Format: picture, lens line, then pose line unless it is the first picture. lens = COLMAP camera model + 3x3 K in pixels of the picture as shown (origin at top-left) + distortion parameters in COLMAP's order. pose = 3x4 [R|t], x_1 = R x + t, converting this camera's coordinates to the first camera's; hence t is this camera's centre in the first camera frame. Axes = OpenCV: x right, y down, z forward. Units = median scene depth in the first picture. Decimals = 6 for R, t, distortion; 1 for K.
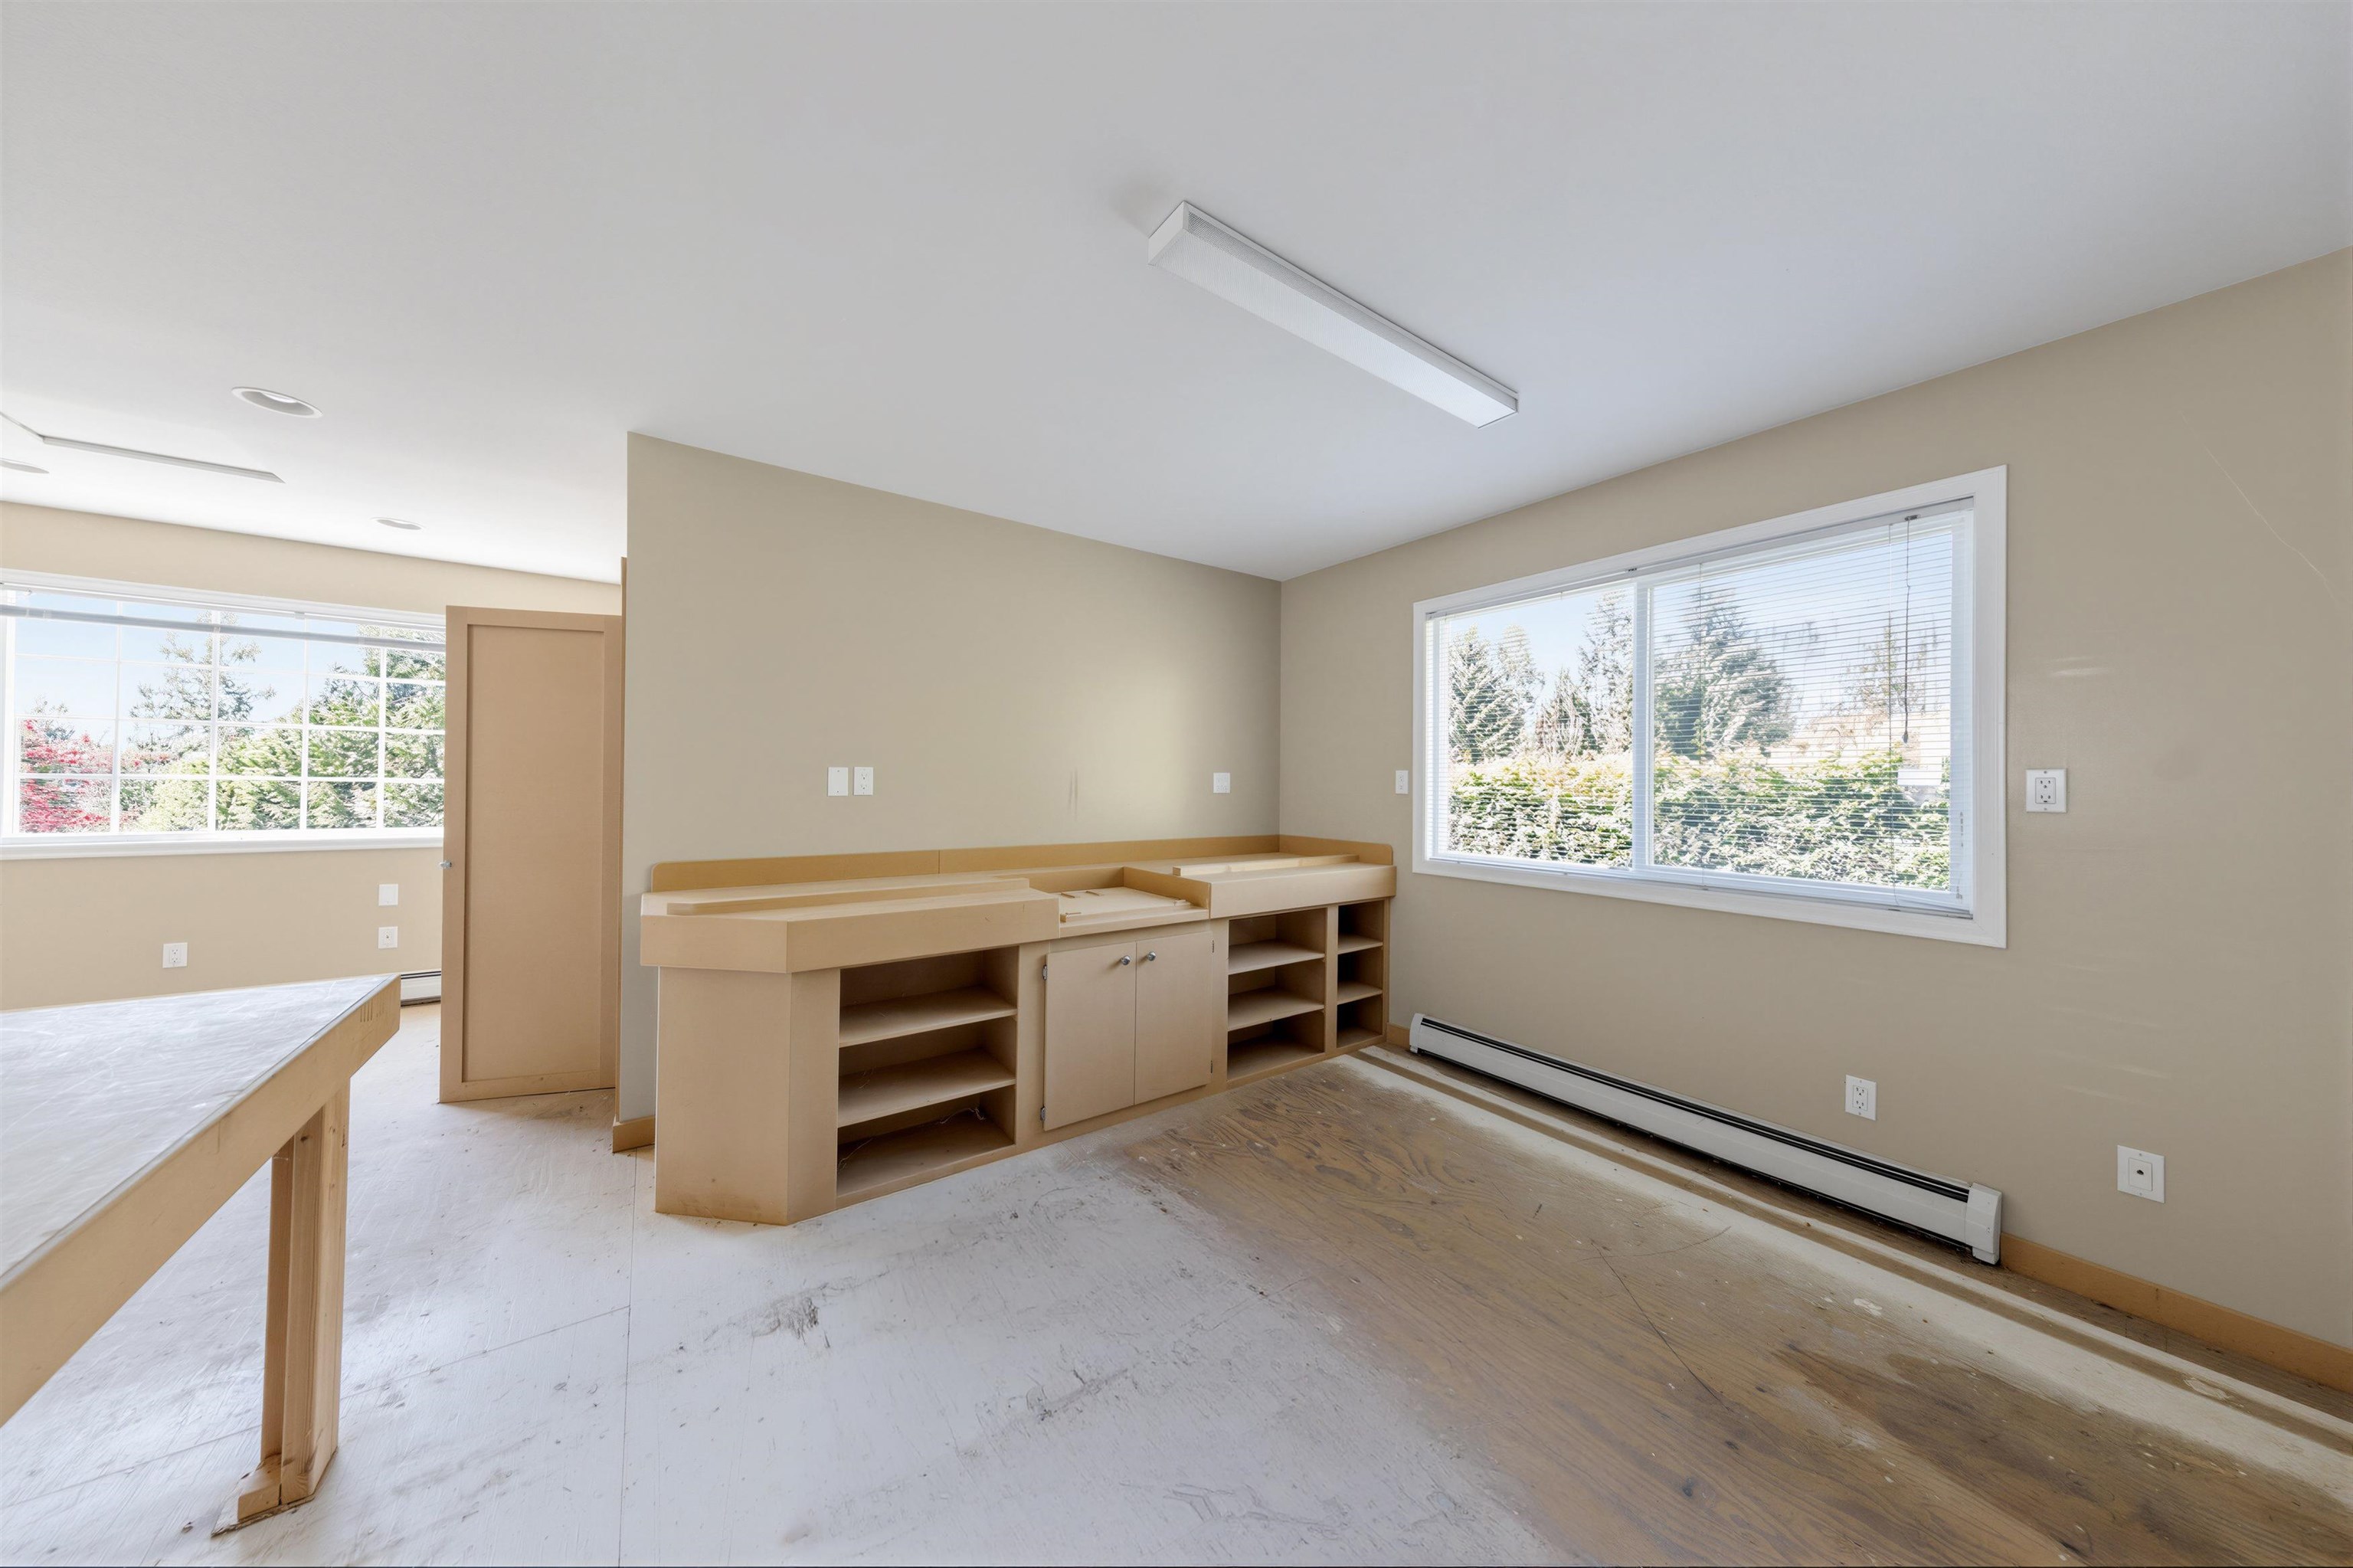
lens RADIAL K [[740.1, 0, 1180.0], [0, 740.1, 775.9], [0, 0, 1]] dist [0.005411, -0.000101]
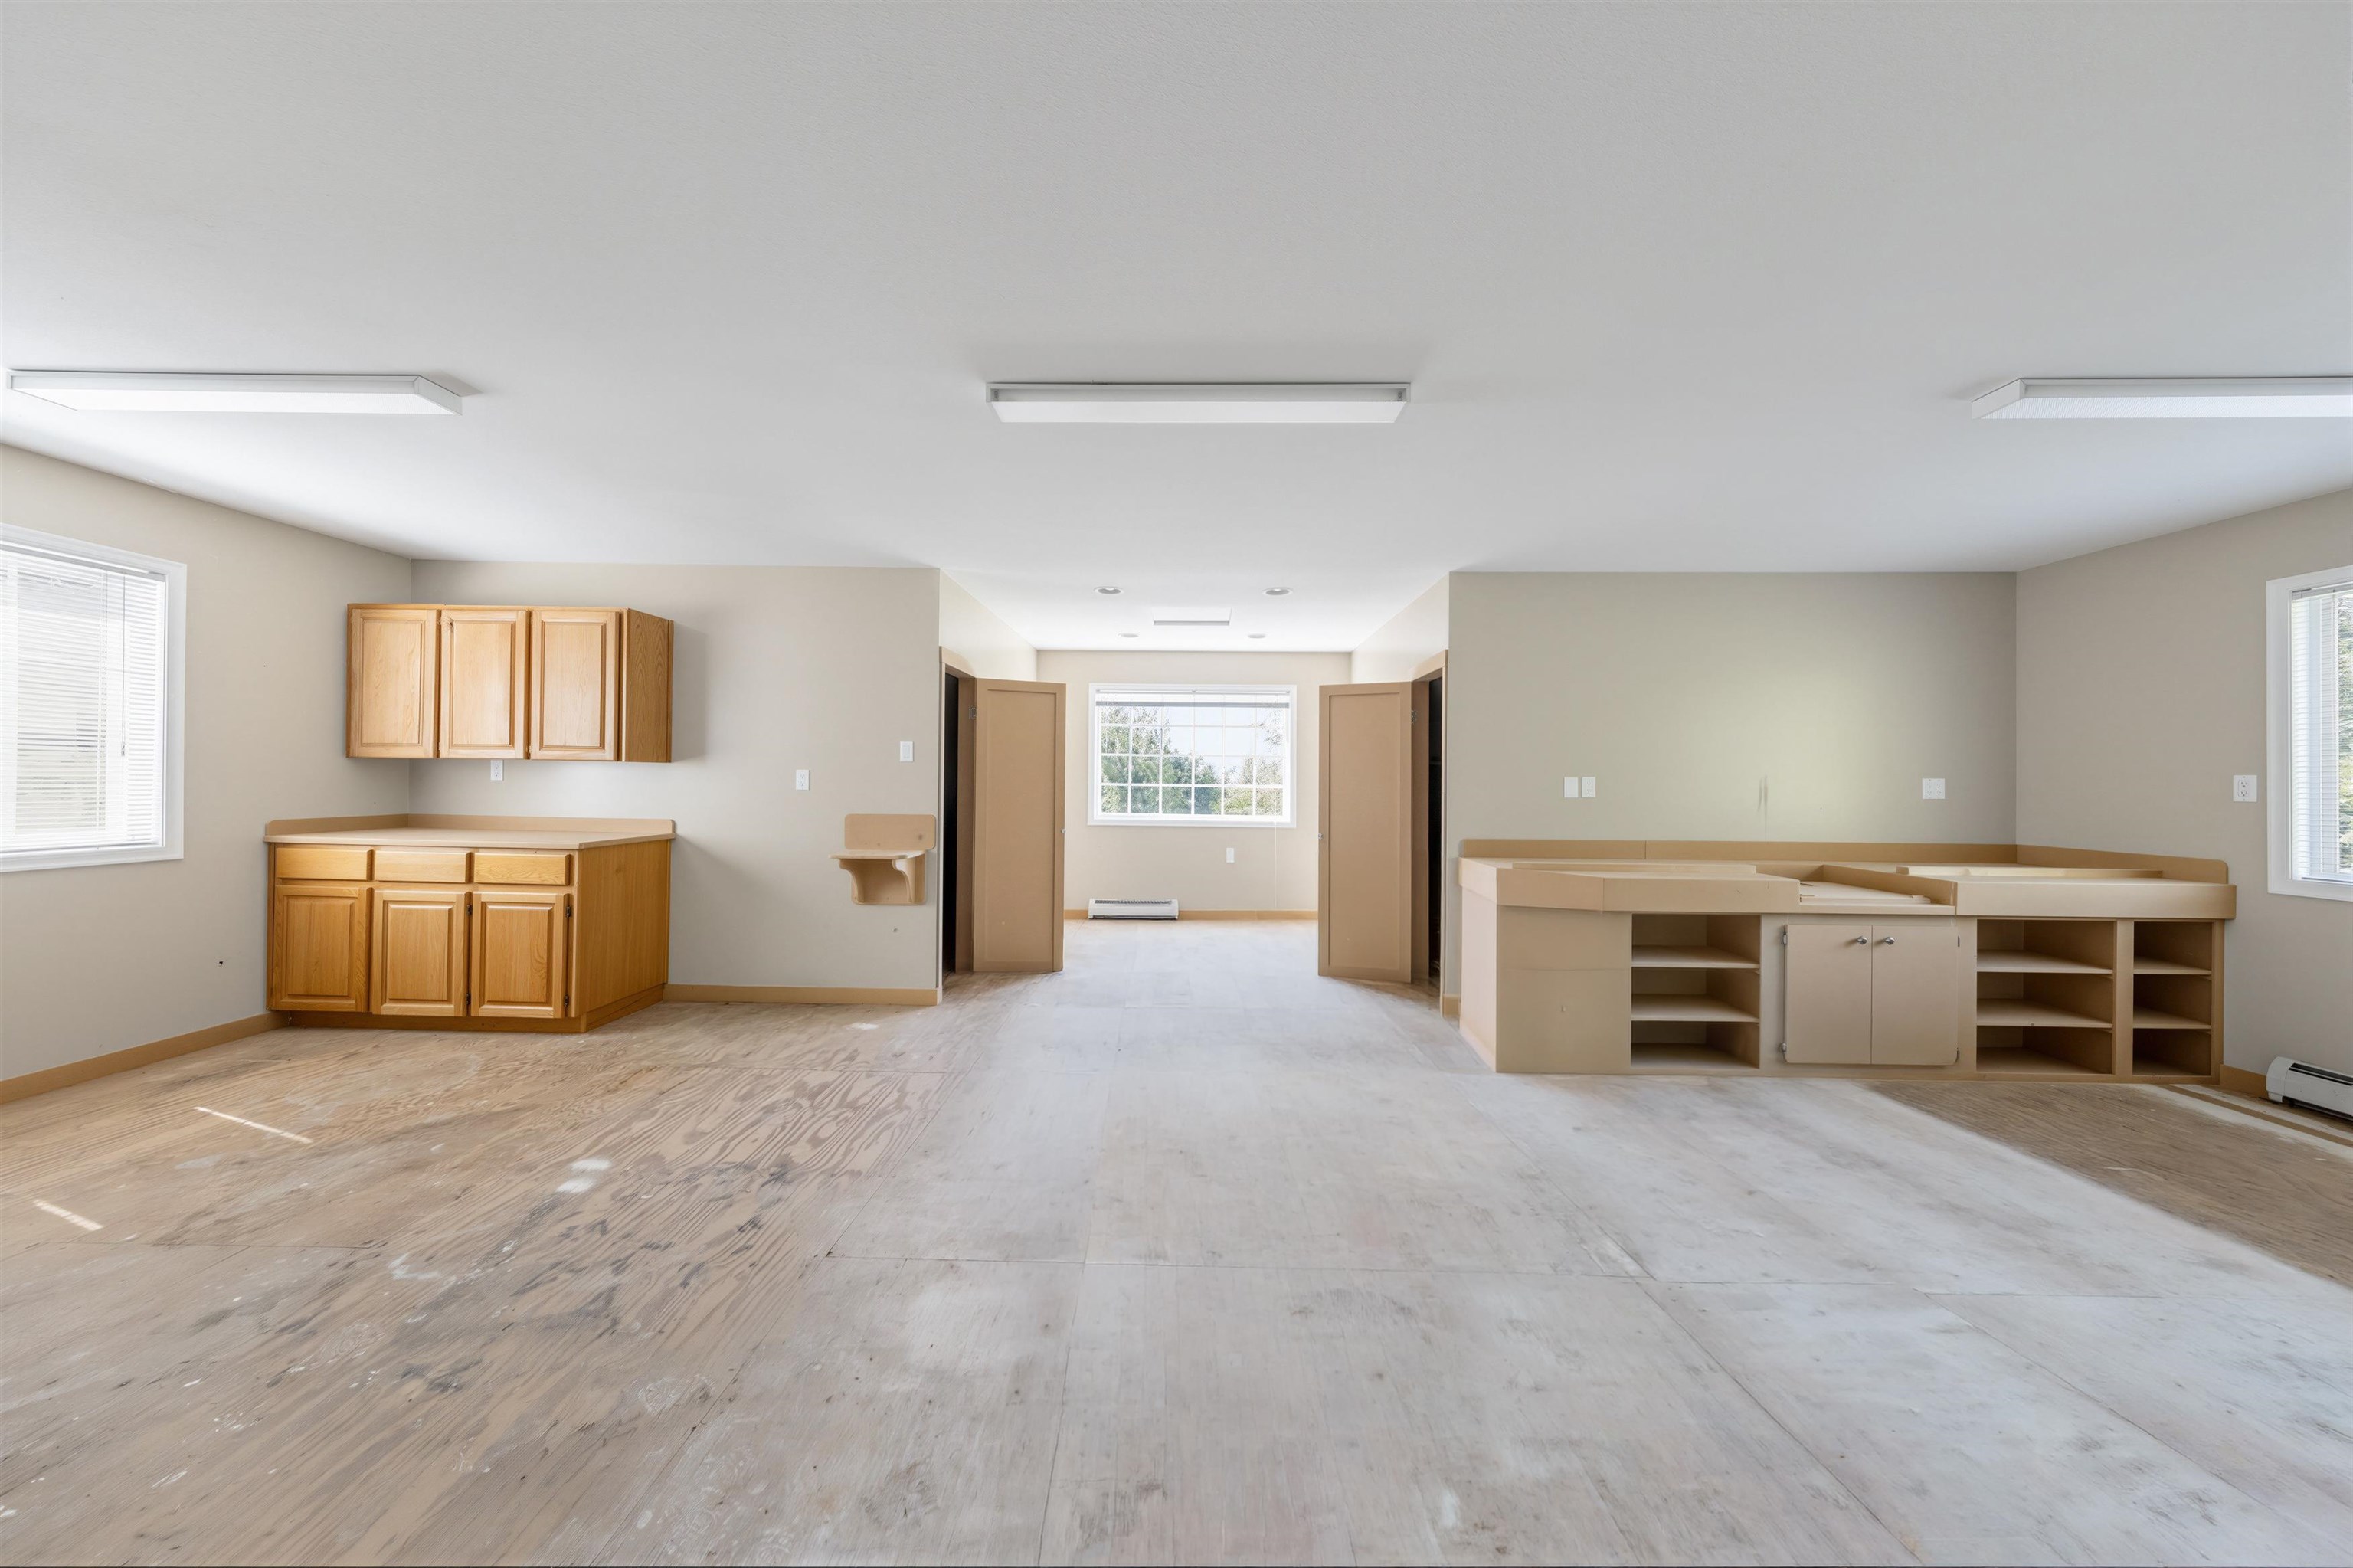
lens RADIAL K [[740.1, 0, 1180.0], [0, 740.1, 775.9], [0, 0, 1]] dist [0.005411, -0.000101]
pose [[0.801624, -0.008063, -0.597774, -0.186956], [0.005527, 0.999966, -0.006076, -0.008338], [0.597803, 0.001566, 0.801641, -0.474189]]
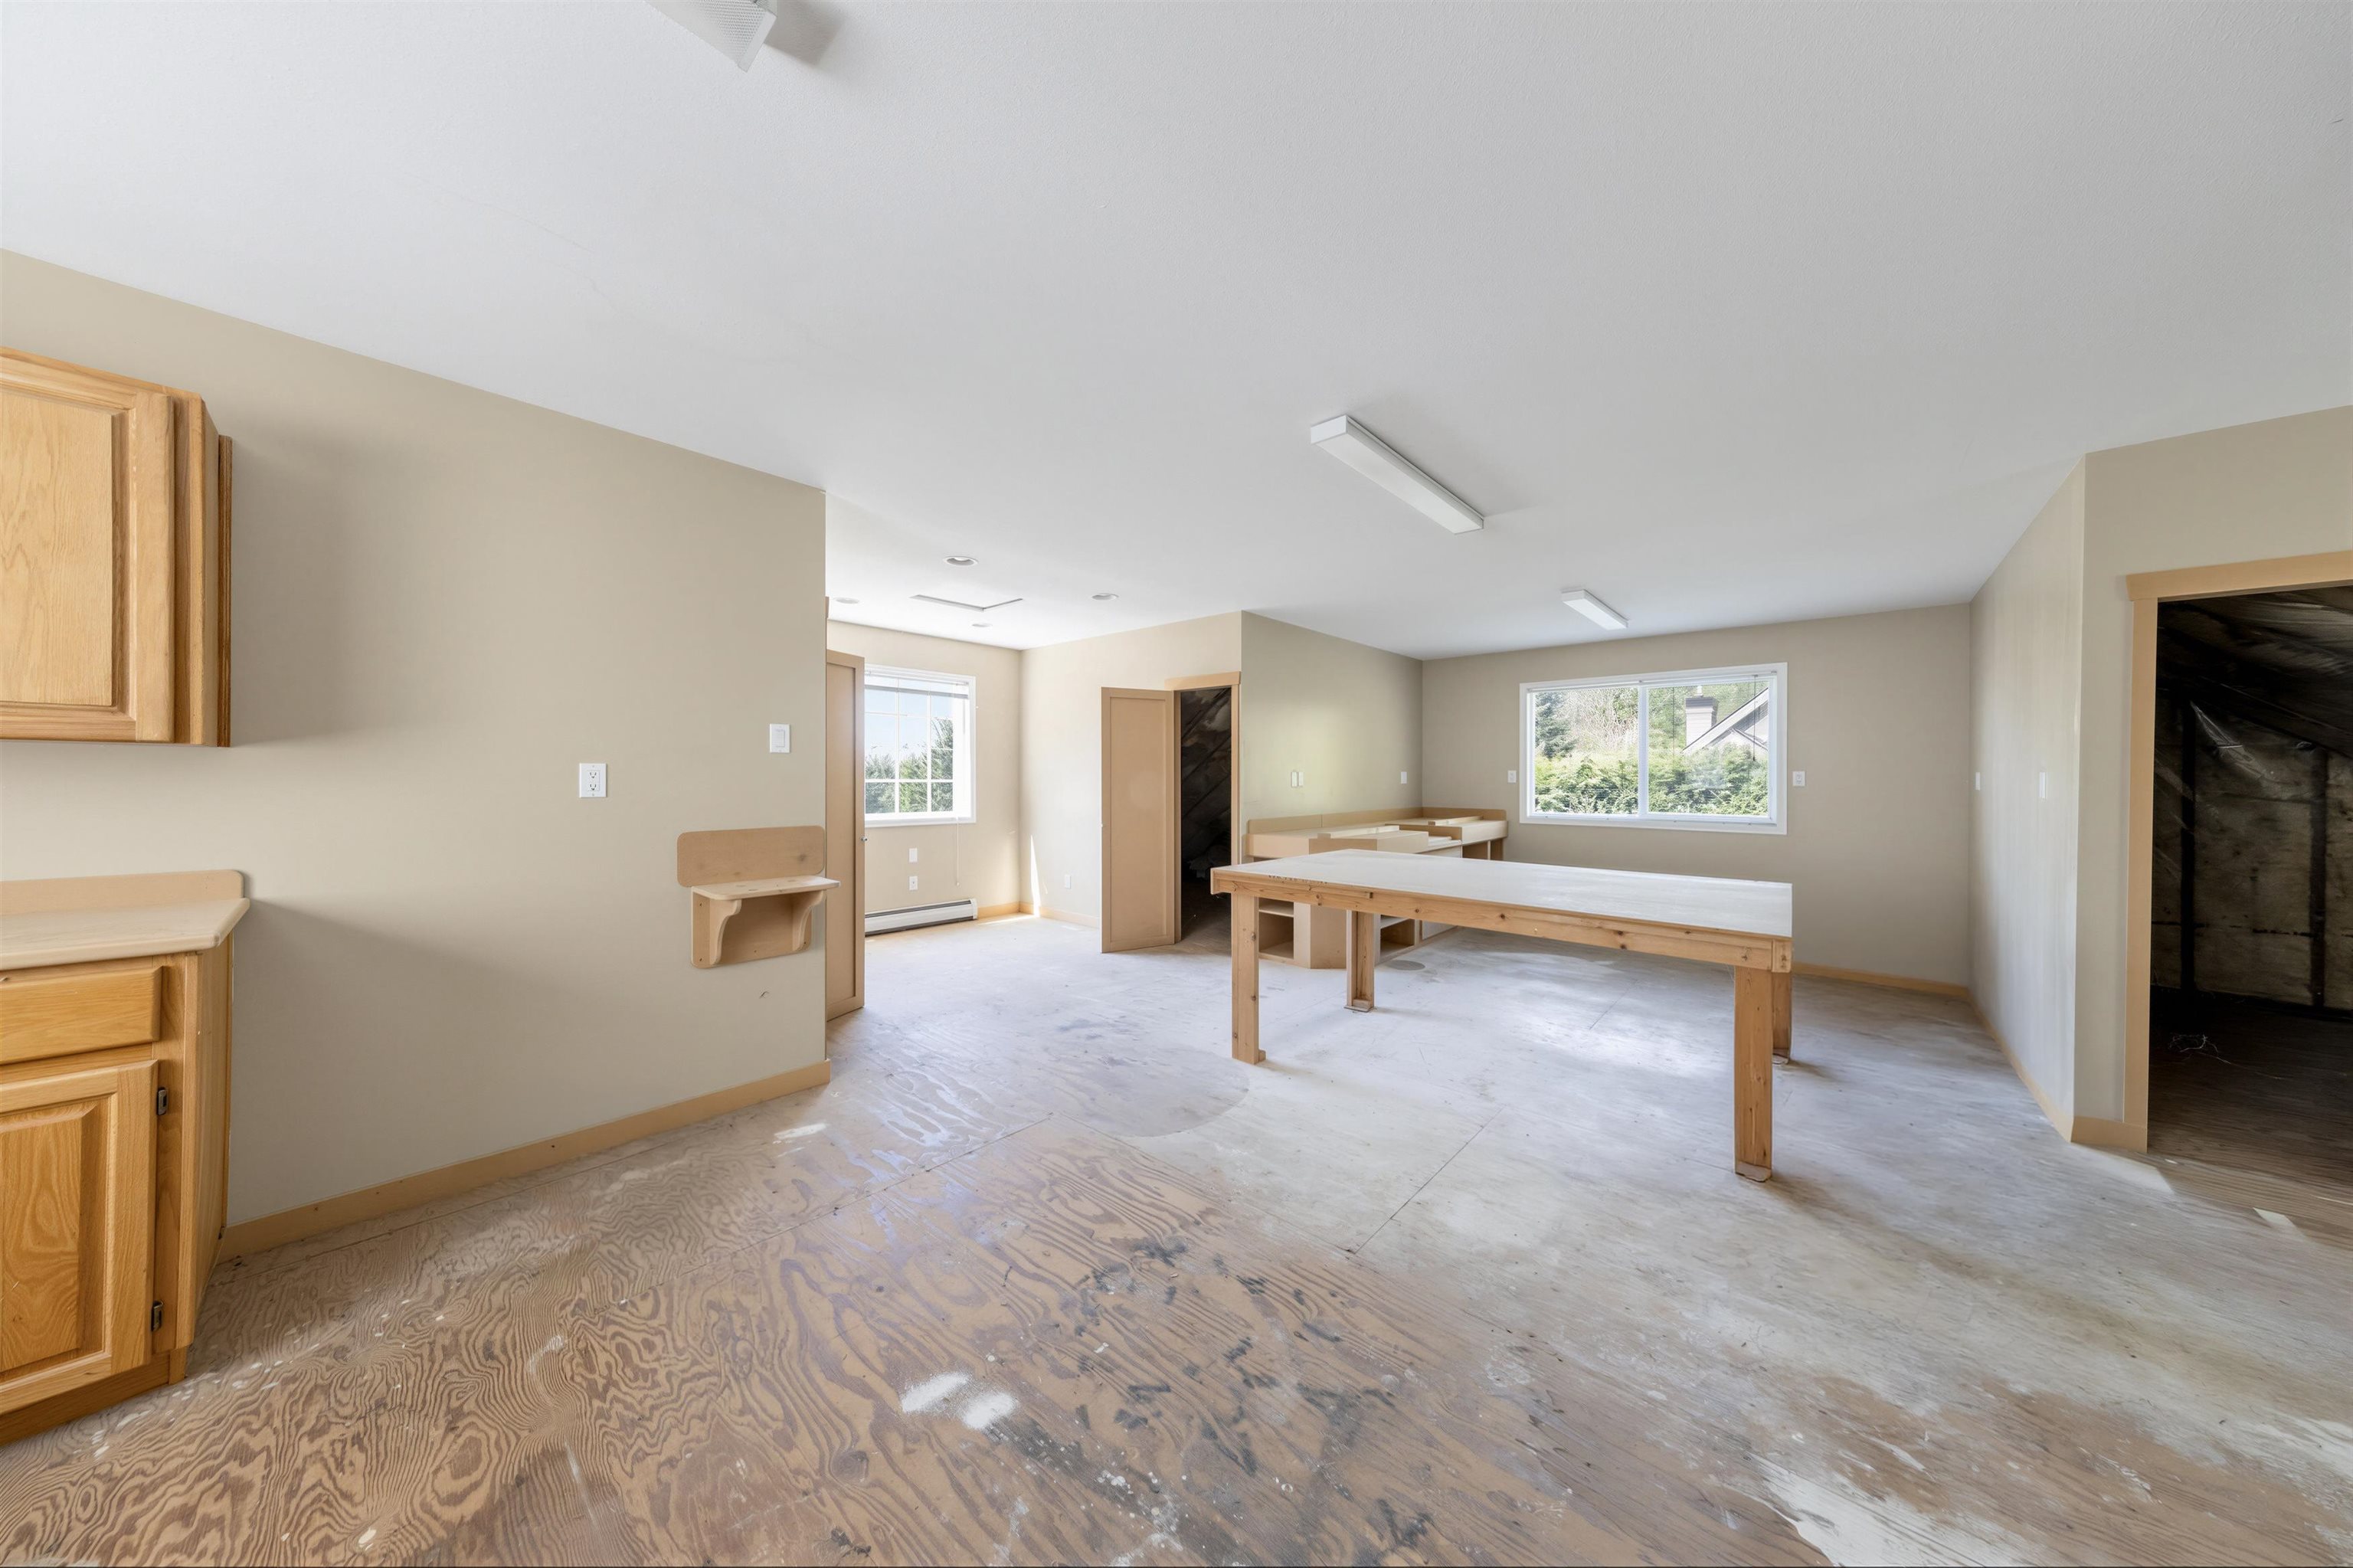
lens RADIAL K [[740.1, 0, 1180.0], [0, 740.1, 775.9], [0, 0, 1]] dist [0.005411, -0.000101]
pose [[0.975290, -0.008712, 0.220756, -1.013926], [0.006107, 0.999903, 0.012484, -0.022662], [-0.220843, -0.010827, 0.975249, -0.708609]]
